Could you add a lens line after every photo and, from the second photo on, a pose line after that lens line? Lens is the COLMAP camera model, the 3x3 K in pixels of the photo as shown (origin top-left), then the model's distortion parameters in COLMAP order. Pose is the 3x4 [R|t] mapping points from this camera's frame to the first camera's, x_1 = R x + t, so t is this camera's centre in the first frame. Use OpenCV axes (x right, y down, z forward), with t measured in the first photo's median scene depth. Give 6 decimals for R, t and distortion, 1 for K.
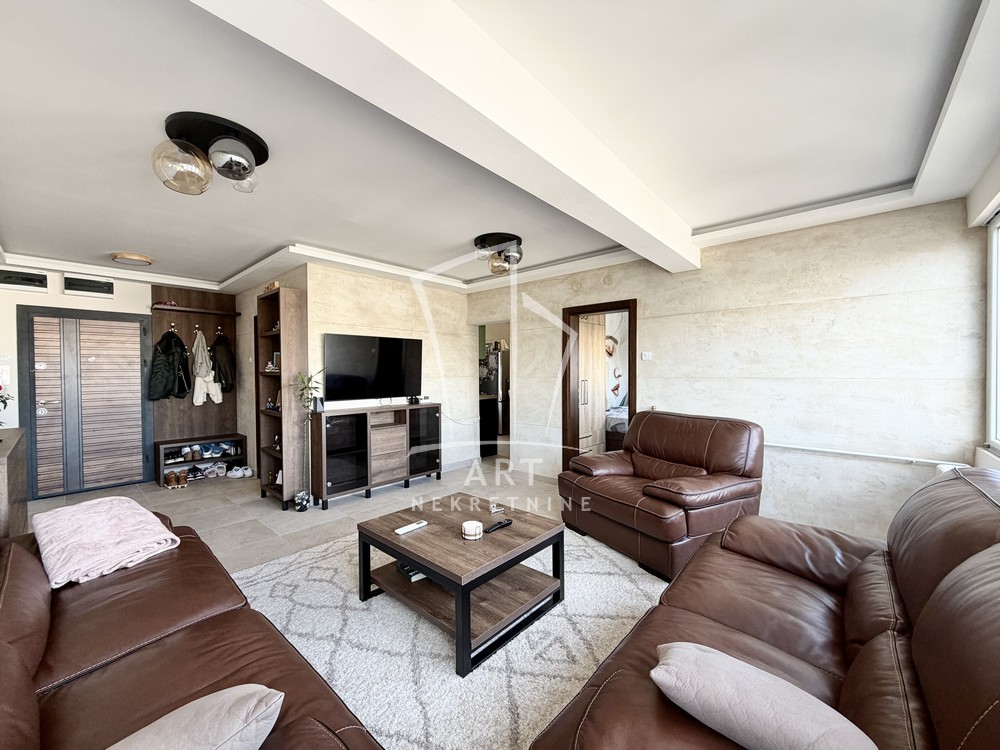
lens RADIAL K [[394.6, 0, 499.0], [0, 394.6, 376.1], [0, 0, 1]] dist [-0.003884, -0.000056]
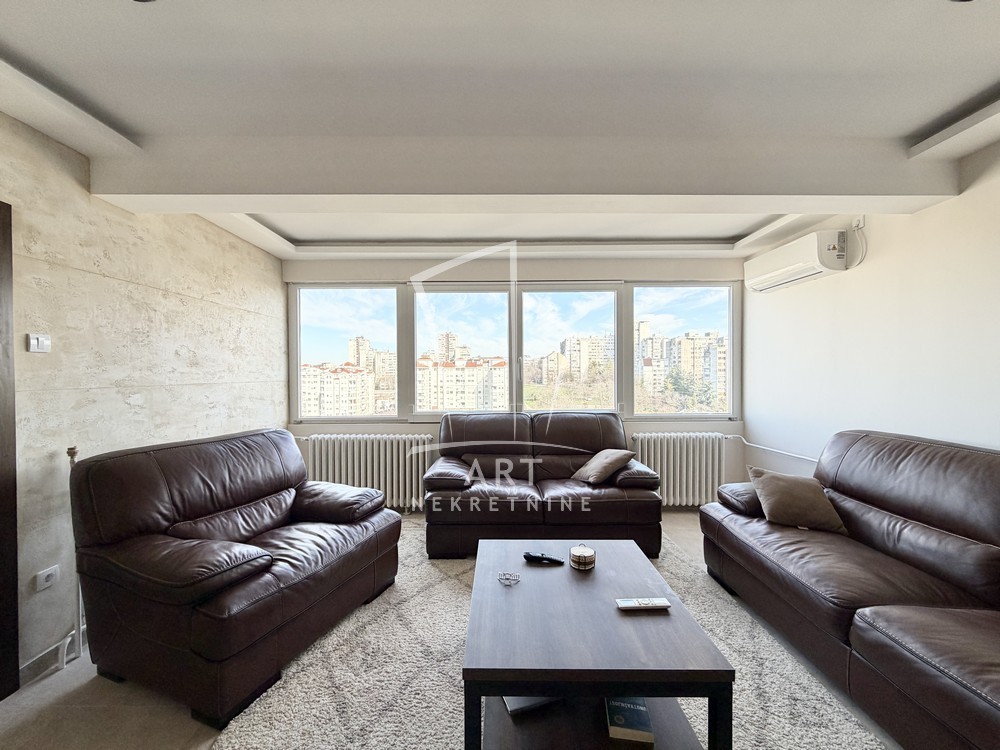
lens RADIAL K [[394.6, 0, 499.9], [0, 394.6, 372.0], [0, 0, 1]] dist [-0.003884, -0.000056]
pose [[-0.672060, 0.007725, 0.740456, -0.315982], [0.012533, 0.999921, 0.000943, -0.011597], [-0.740390, 0.009914, -0.672104, 0.905669]]
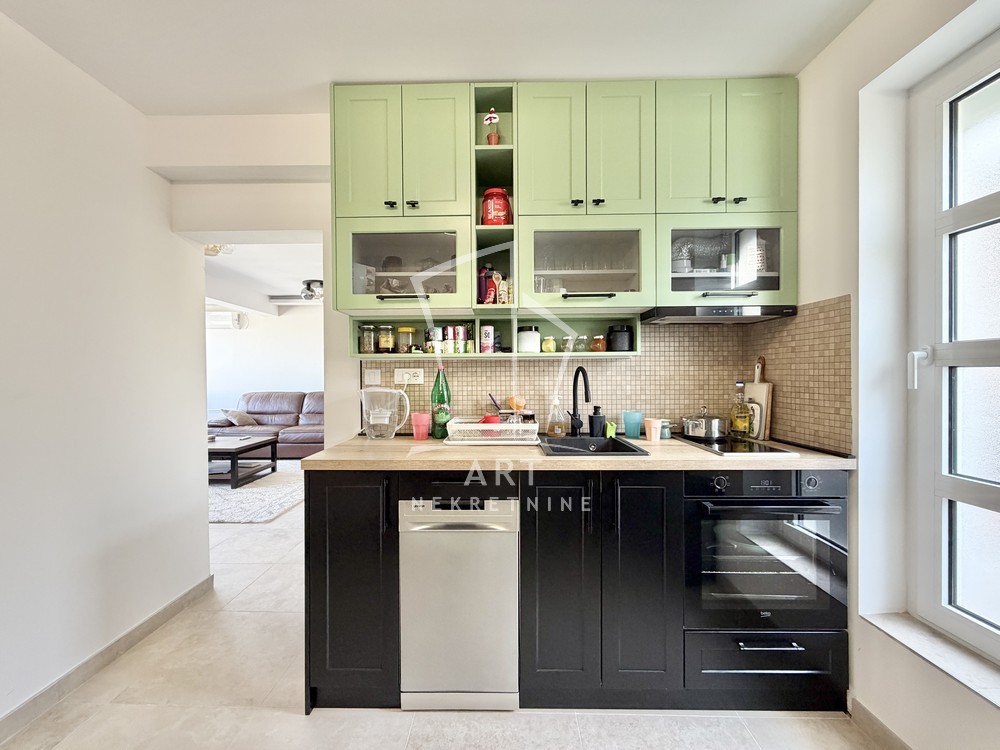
lens RADIAL K [[394.6, 0, 497.6], [0, 394.6, 374.2], [0, 0, 1]] dist [-0.003884, -0.000056]
pose [[-0.743441, 0.014321, -0.668649, 0.099392], [0.004340, 0.999853, 0.016588, -0.012855], [0.668788, 0.009430, -0.743393, 2.005206]]
